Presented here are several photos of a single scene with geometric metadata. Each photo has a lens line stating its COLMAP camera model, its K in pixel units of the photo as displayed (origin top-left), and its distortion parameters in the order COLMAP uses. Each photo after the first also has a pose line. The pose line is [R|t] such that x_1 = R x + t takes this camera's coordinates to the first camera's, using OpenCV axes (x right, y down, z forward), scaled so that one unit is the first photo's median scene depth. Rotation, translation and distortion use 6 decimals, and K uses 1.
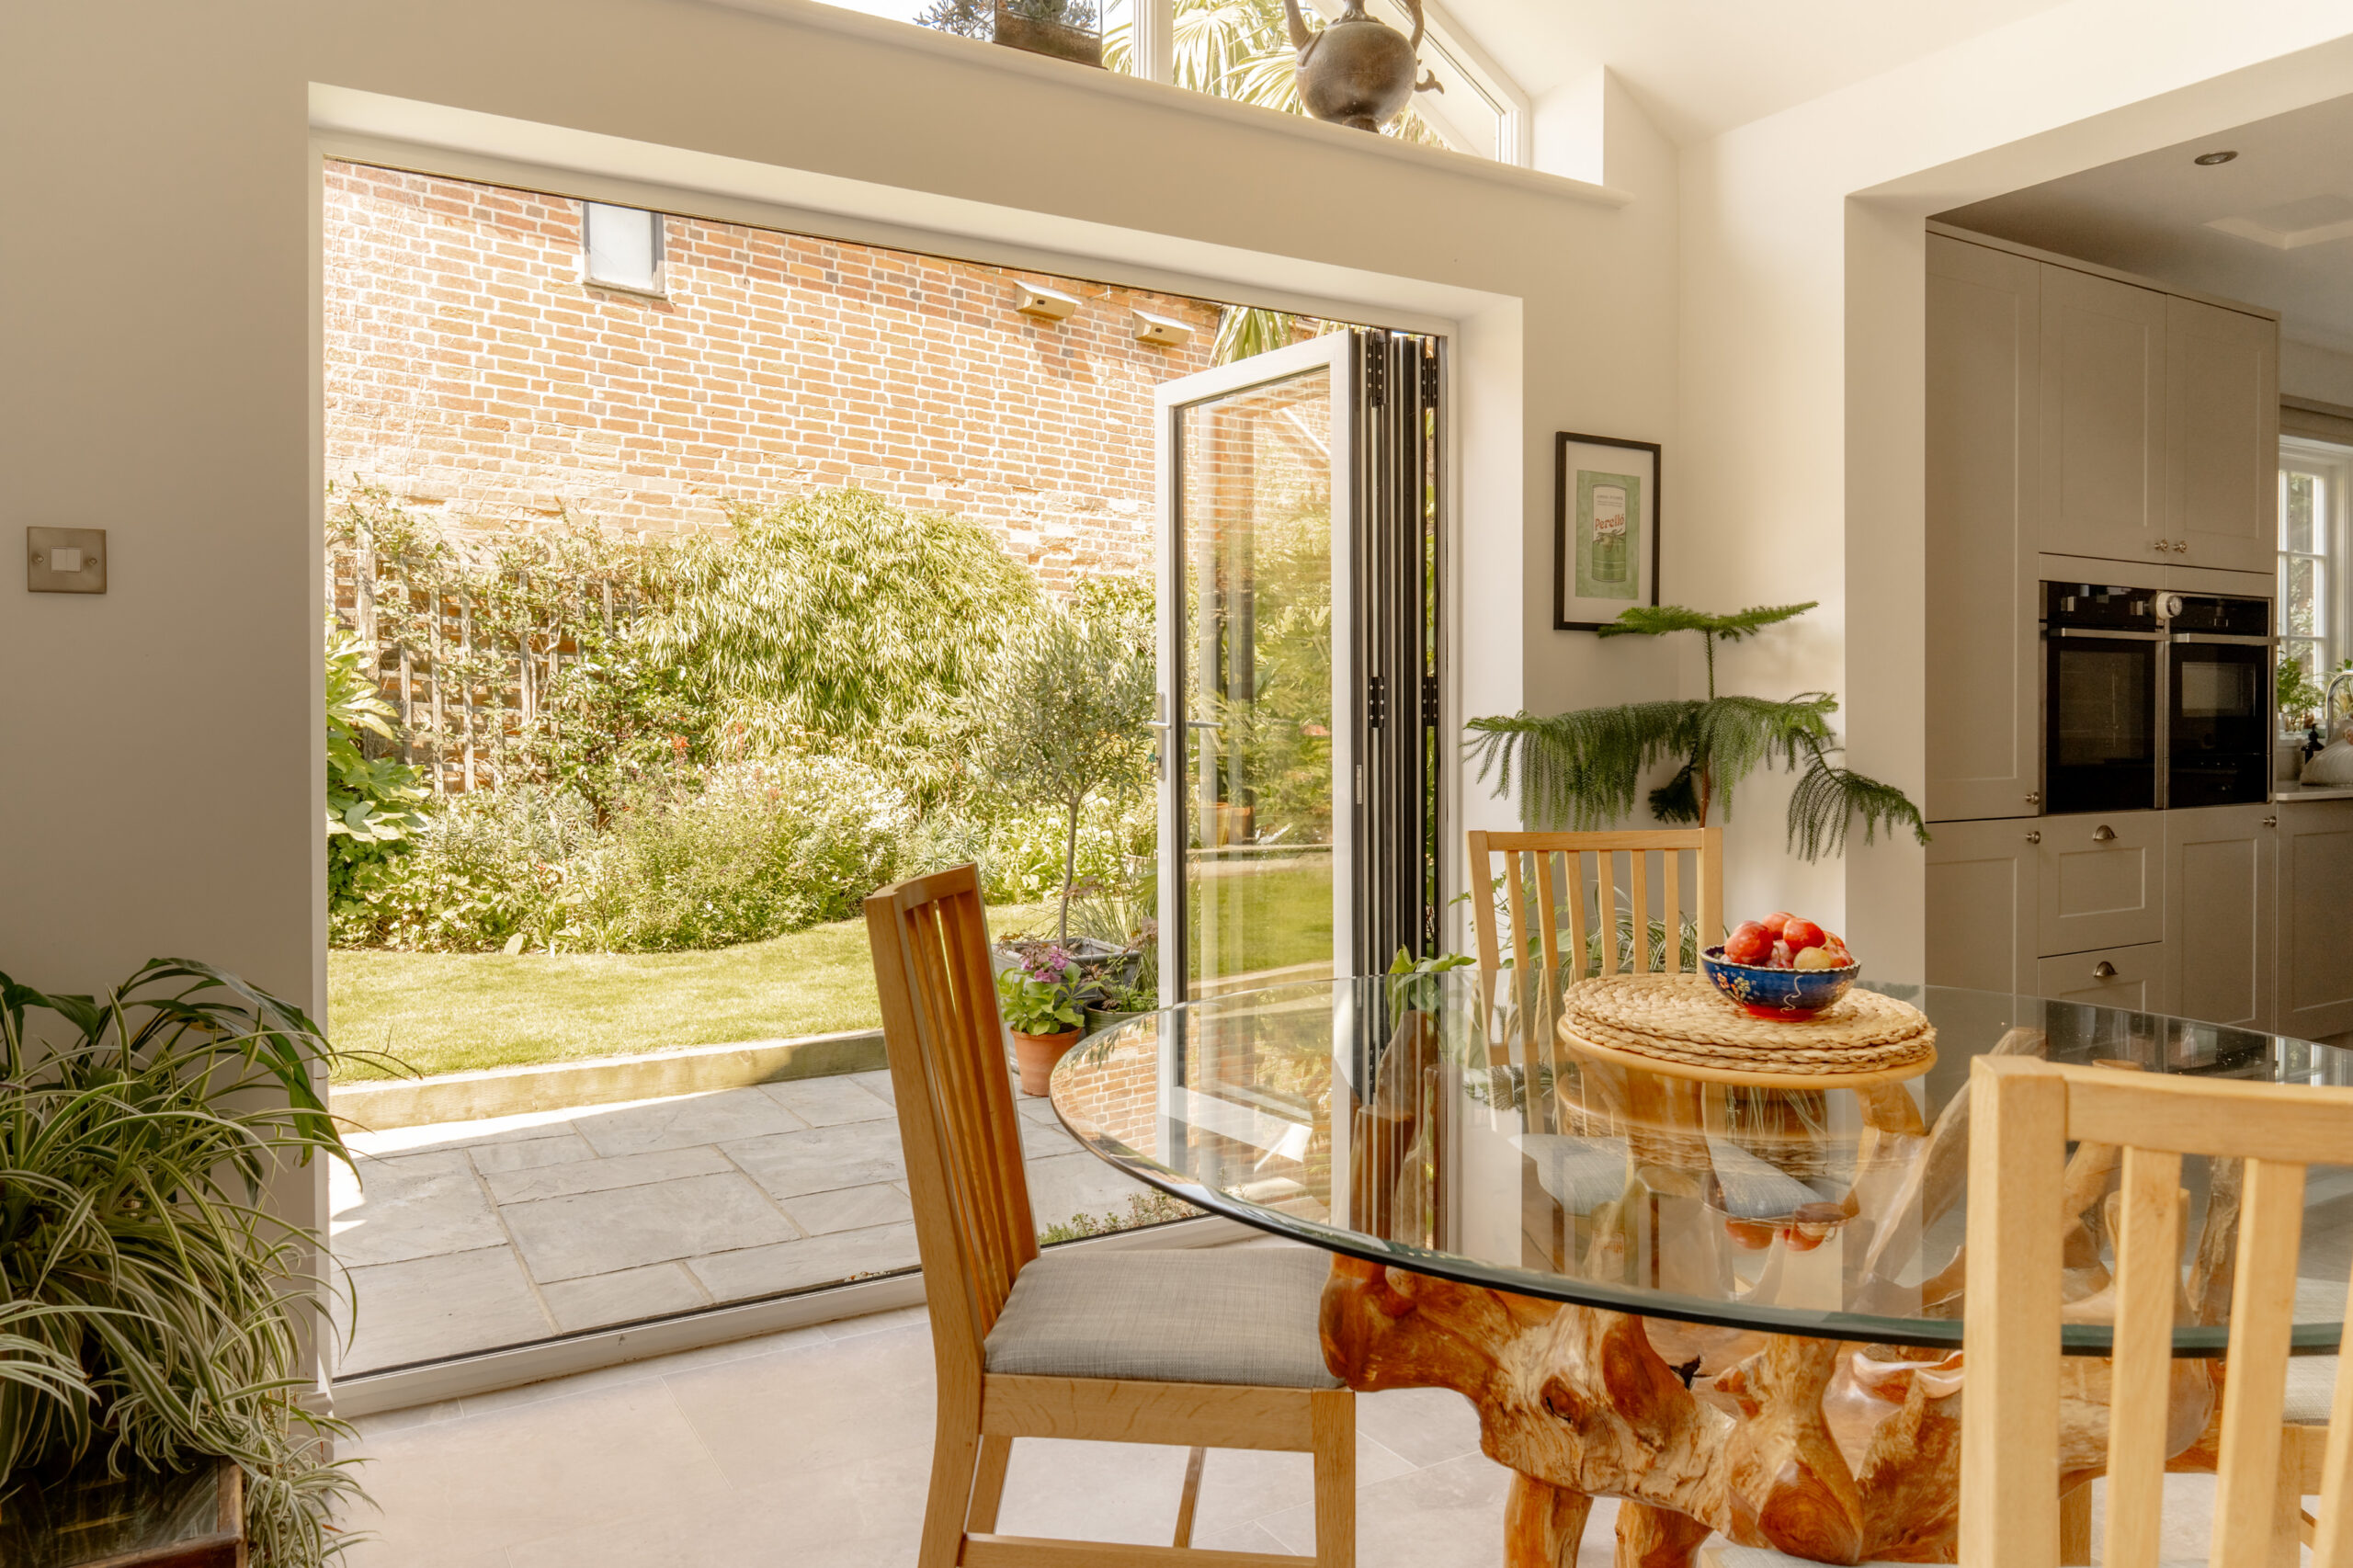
lens RADIAL K [[1568.7, 0, 1167.0], [0, 1568.7, 740.7], [0, 0, 1]] dist [-0.001400, 0.002501]
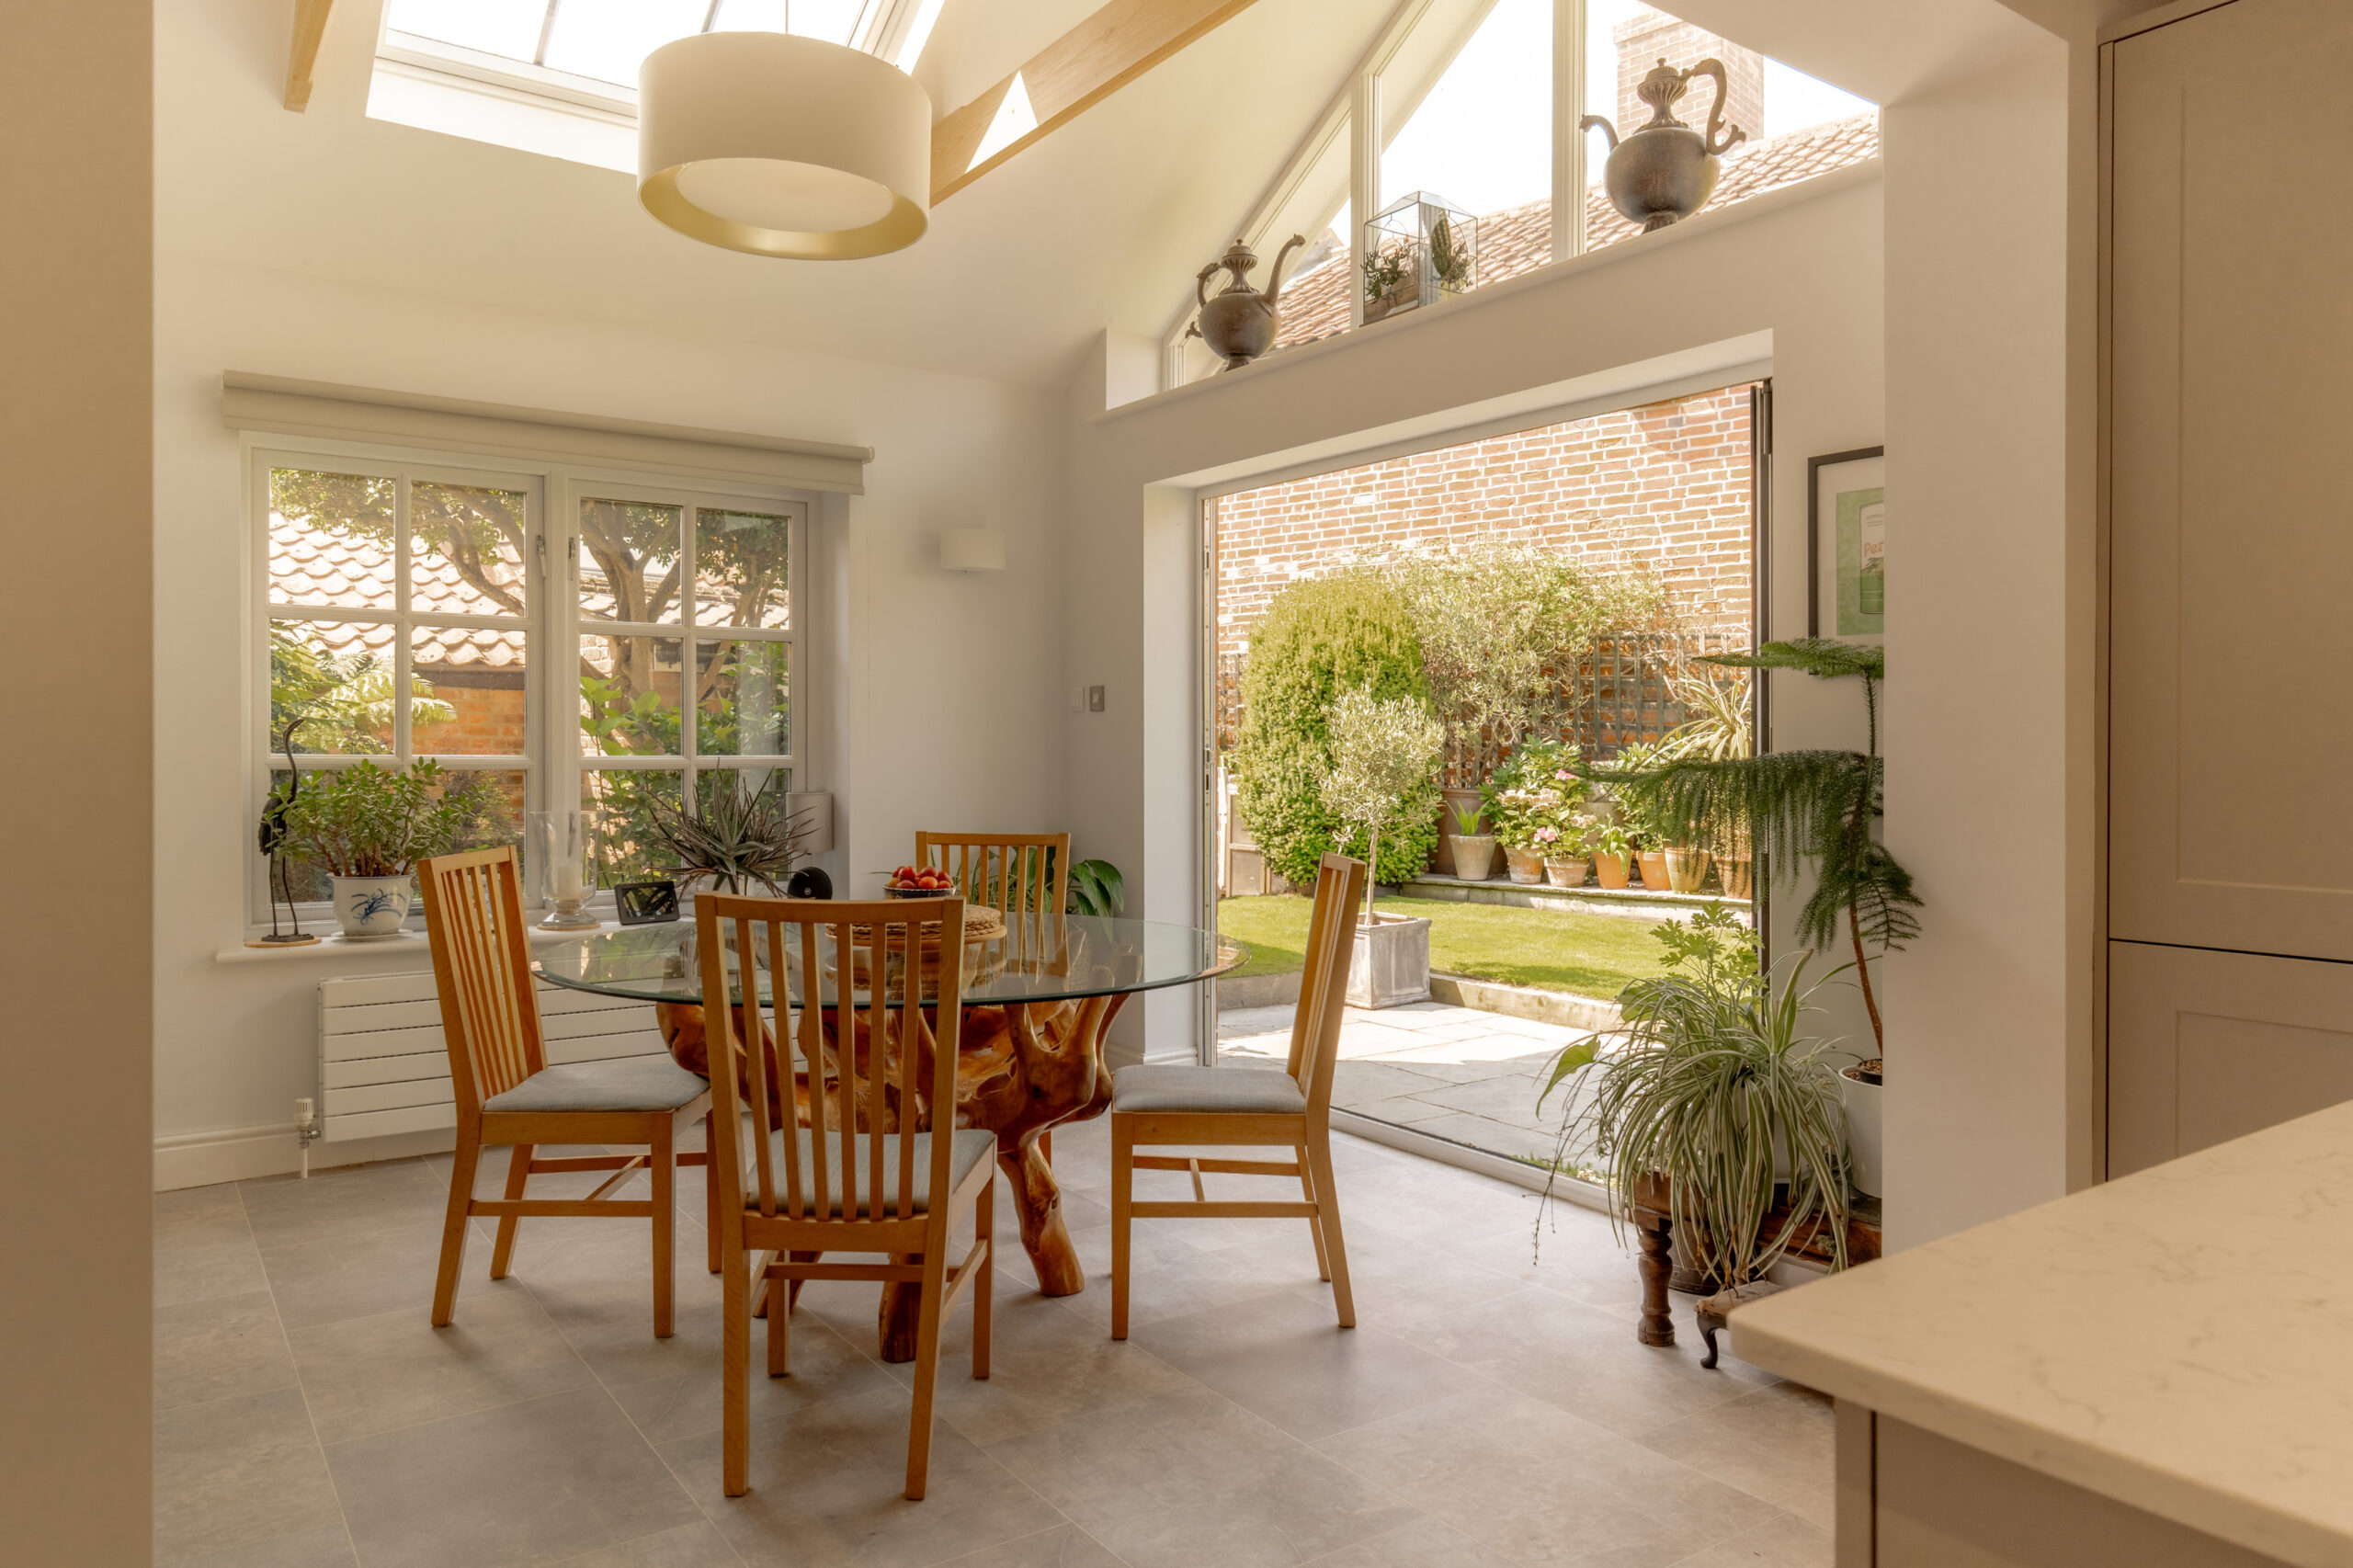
lens RADIAL K [[1574.1, 0, 1176.5], [0, 1574.1, 784.0], [0, 0, 1]] dist [-0.003241, 0.000365]
pose [[0.079430, 0.023859, -0.996555, 0.503552], [-0.016241, 0.999612, 0.022638, -0.009437], [0.996708, 0.014387, 0.079787, 0.246500]]
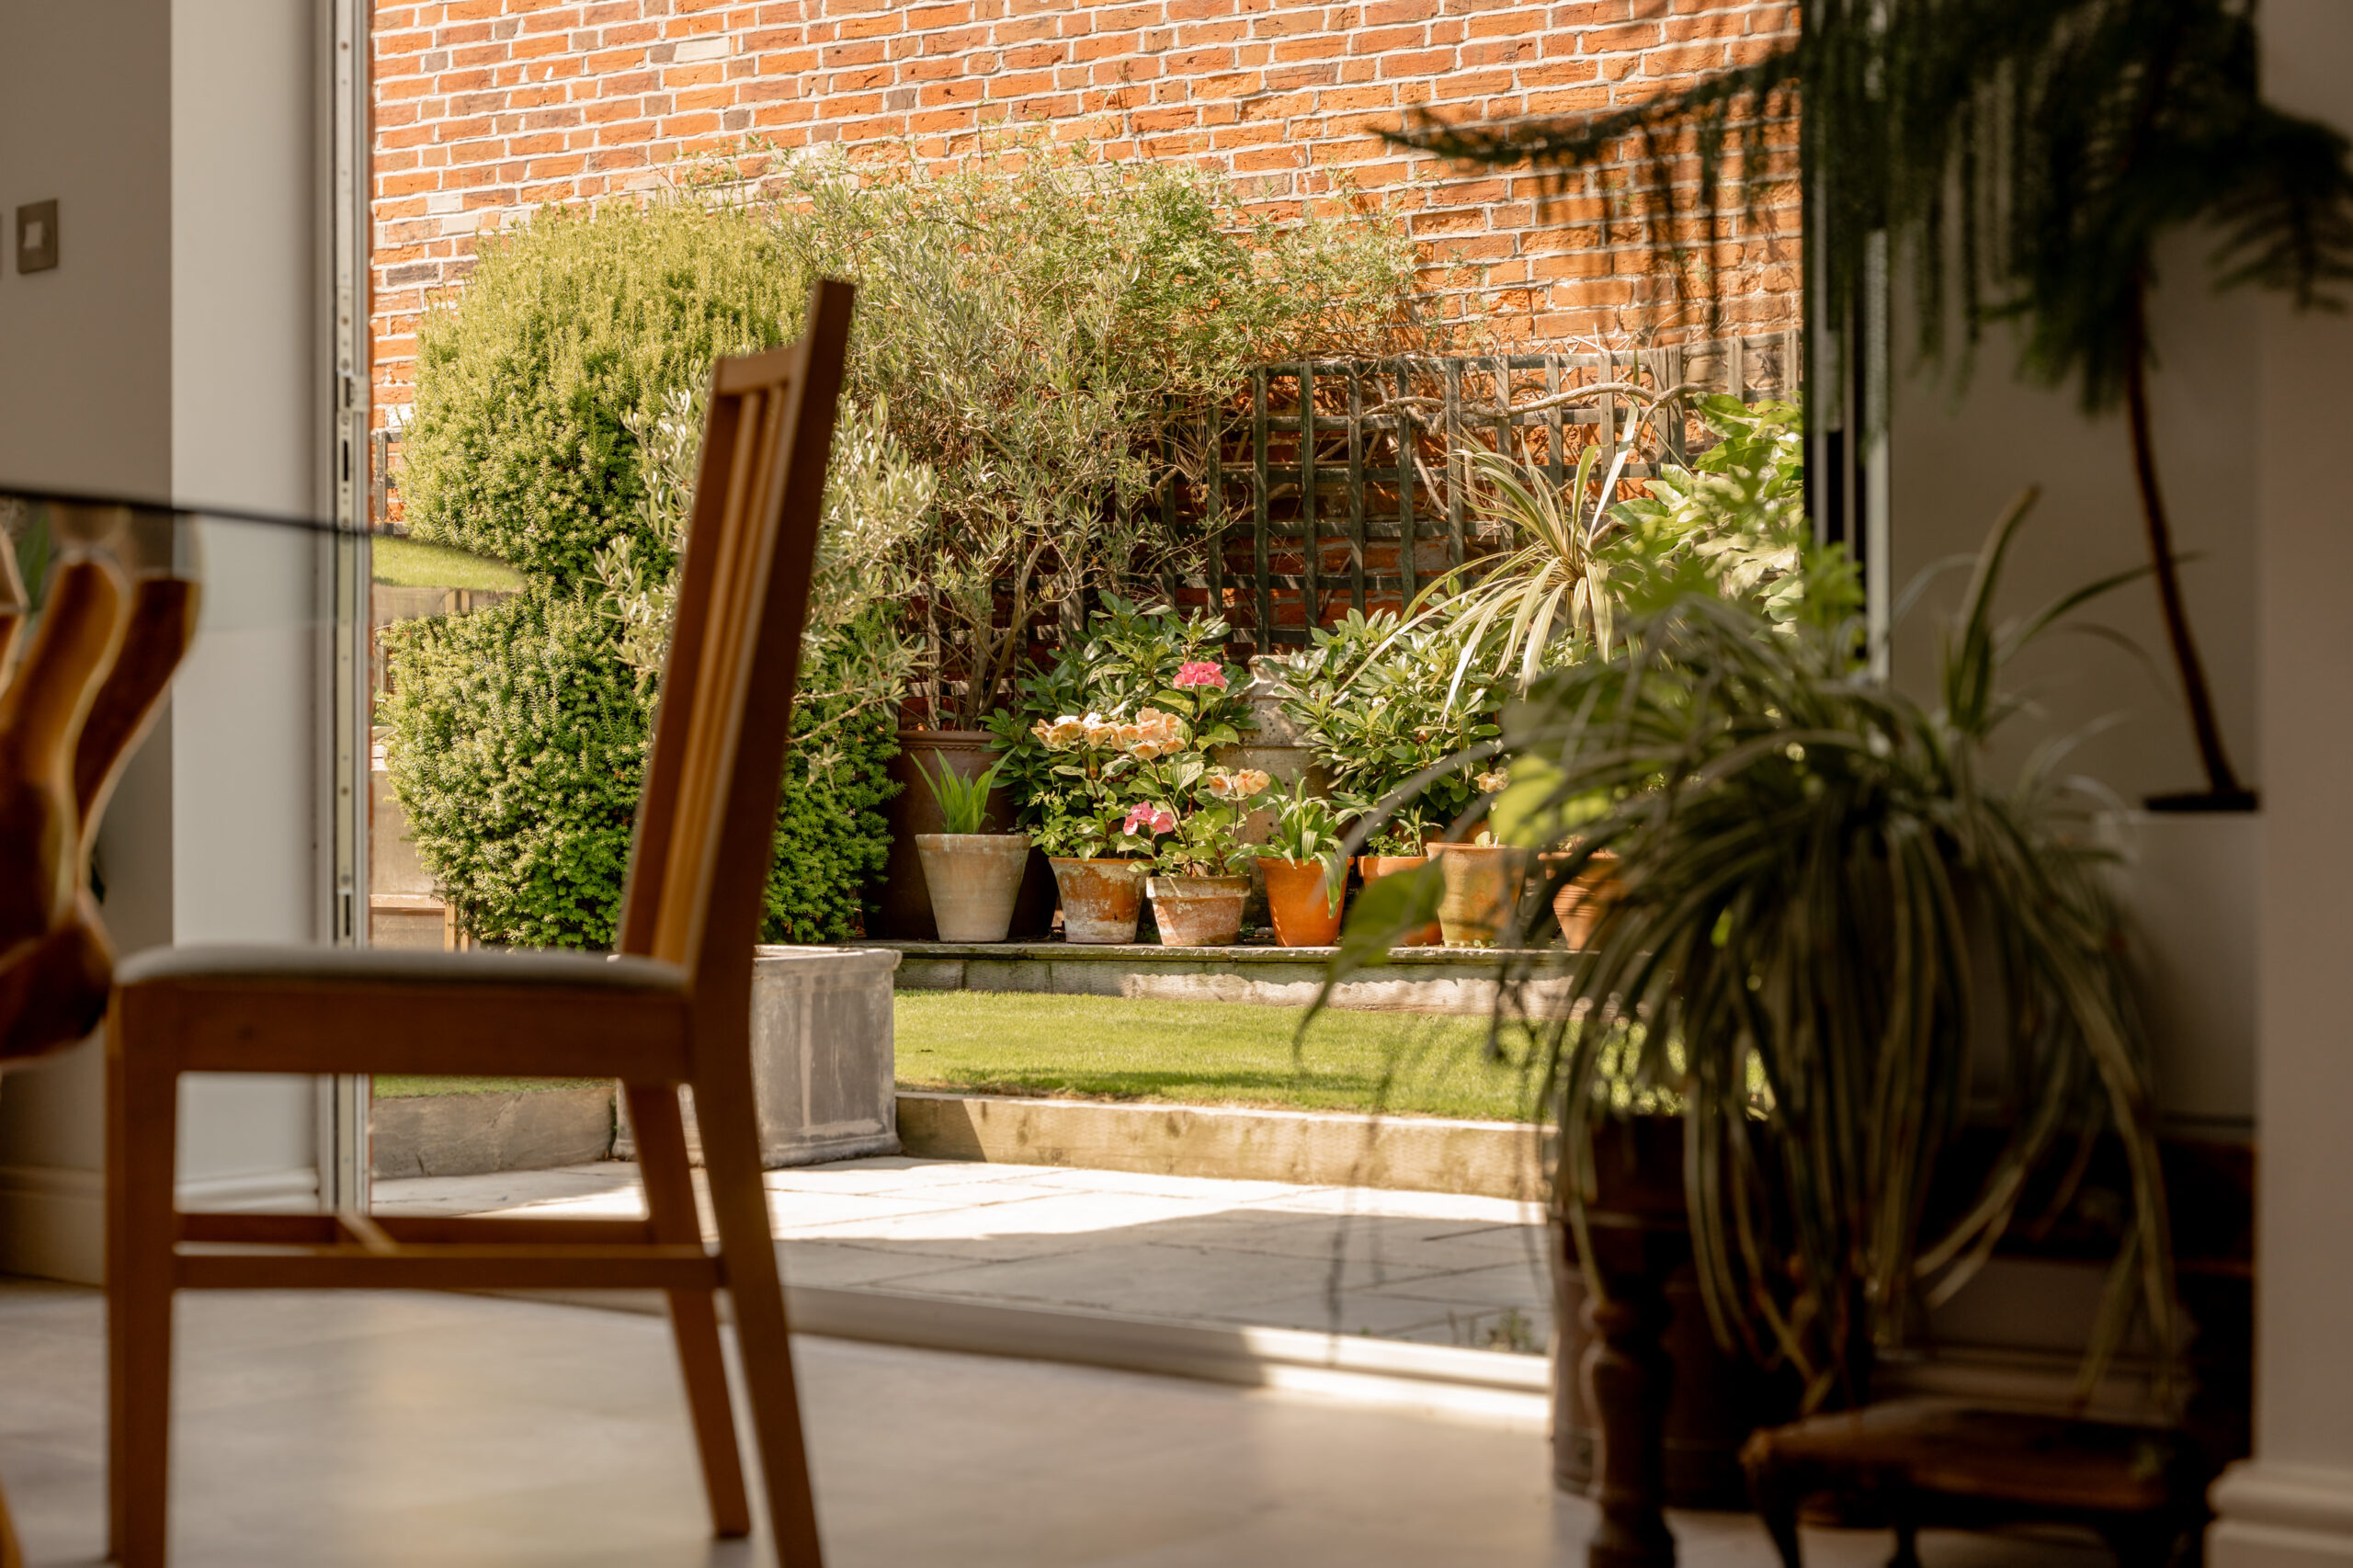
lens RADIAL K [[3776.8, 0, 1176.5], [0, 3776.8, 784.0], [0, 0, 1]] dist [0.004361, 0.114705]
pose [[0.322366, 0.010730, -0.946554, 0.452054], [-0.019040, 0.999807, 0.004850, 0.051267], [0.946424, 0.016459, 0.322508, 0.244698]]
